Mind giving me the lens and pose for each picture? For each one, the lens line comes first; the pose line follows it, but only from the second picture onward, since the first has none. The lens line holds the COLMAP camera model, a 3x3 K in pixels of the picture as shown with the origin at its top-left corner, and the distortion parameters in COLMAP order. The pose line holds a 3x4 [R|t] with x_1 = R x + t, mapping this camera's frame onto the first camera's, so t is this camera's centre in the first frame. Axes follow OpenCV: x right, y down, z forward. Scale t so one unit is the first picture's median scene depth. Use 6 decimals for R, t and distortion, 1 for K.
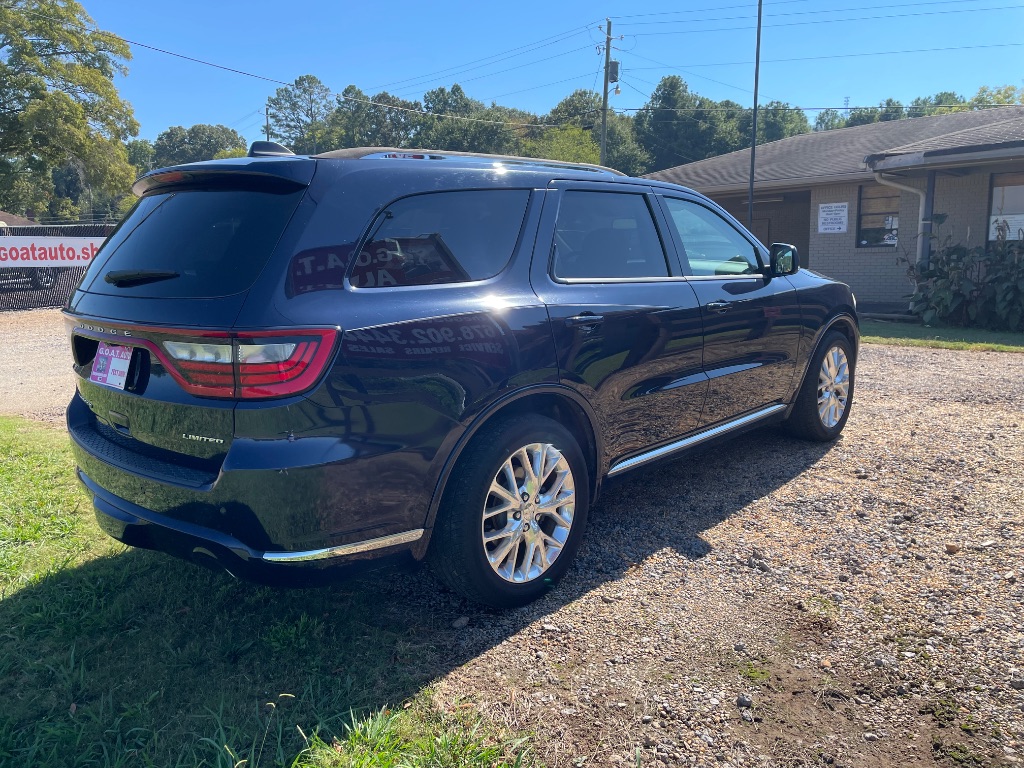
lens RADIAL K [[769.1, 0, 516.9], [0, 769.1, 380.2], [0, 0, 1]] dist [0.055968, -0.069171]
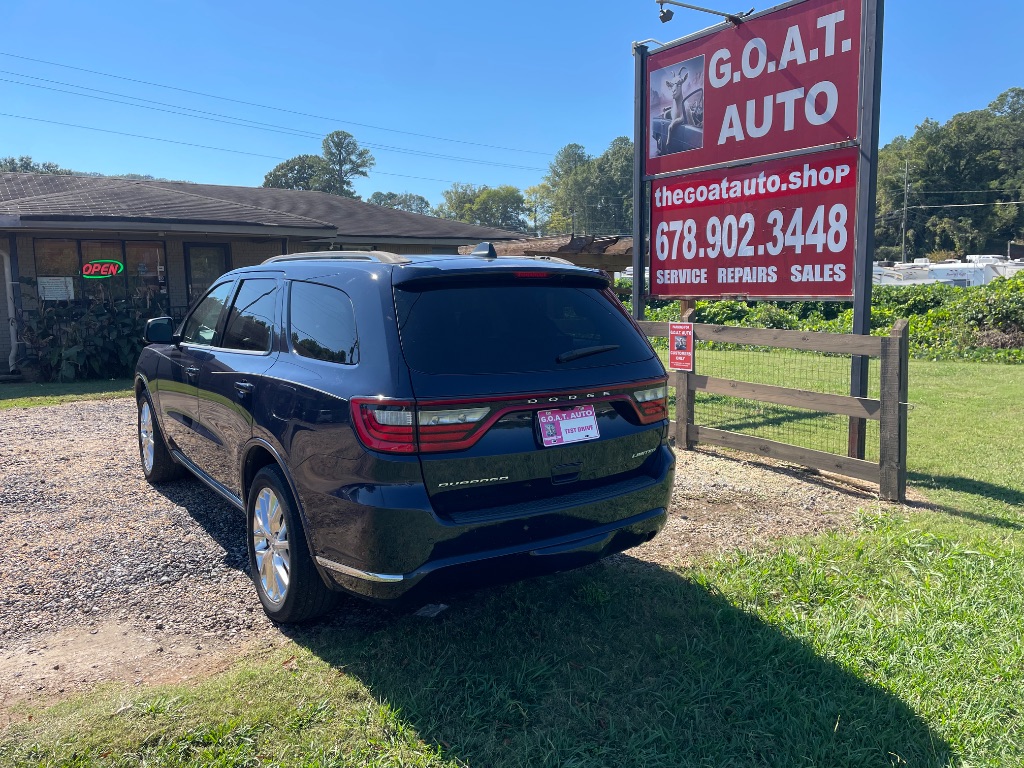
lens RADIAL K [[769.1, 0, 516.3], [0, 769.1, 382.1], [0, 0, 1]] dist [0.055968, -0.069171]
pose [[0.209635, -0.100933, 0.972556, -1.675189], [0.163845, 0.984220, 0.066826, -0.177201], [-0.963954, 0.145339, 0.222864, 0.775703]]
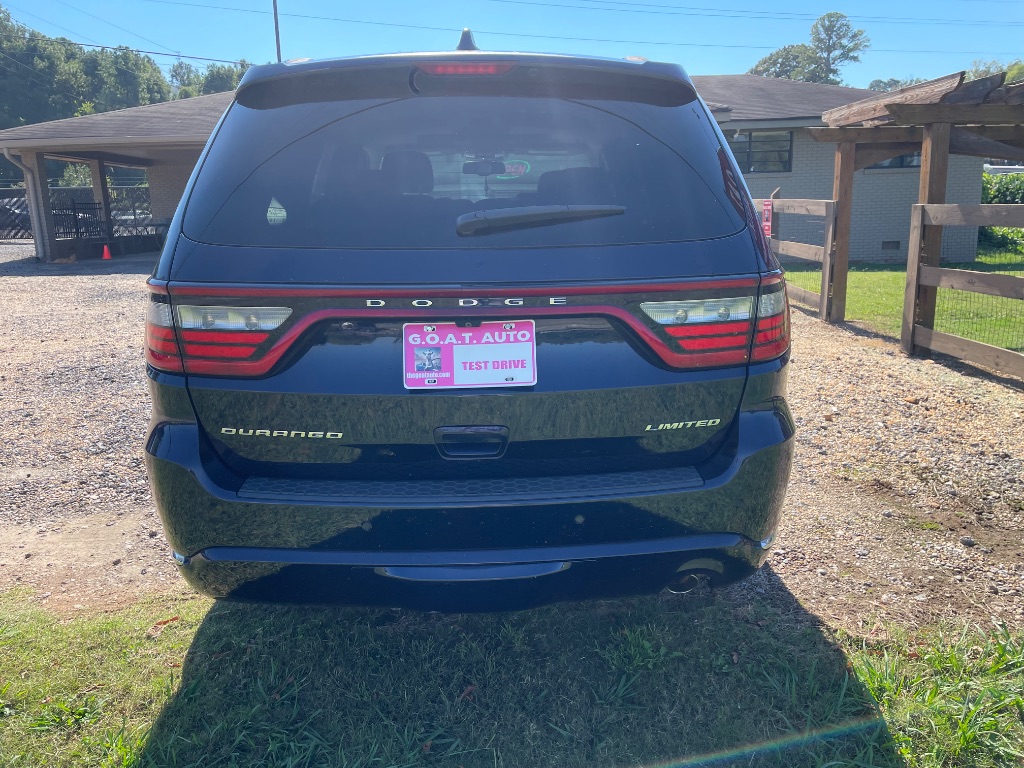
lens RADIAL K [[769.1, 0, 506.1], [0, 769.1, 377.7], [0, 0, 1]] dist [0.055968, -0.069171]
pose [[0.719681, -0.151471, 0.677580, -0.912813], [0.118906, 0.988383, 0.094656, -0.055760], [-0.684047, 0.012446, 0.729332, 0.491244]]
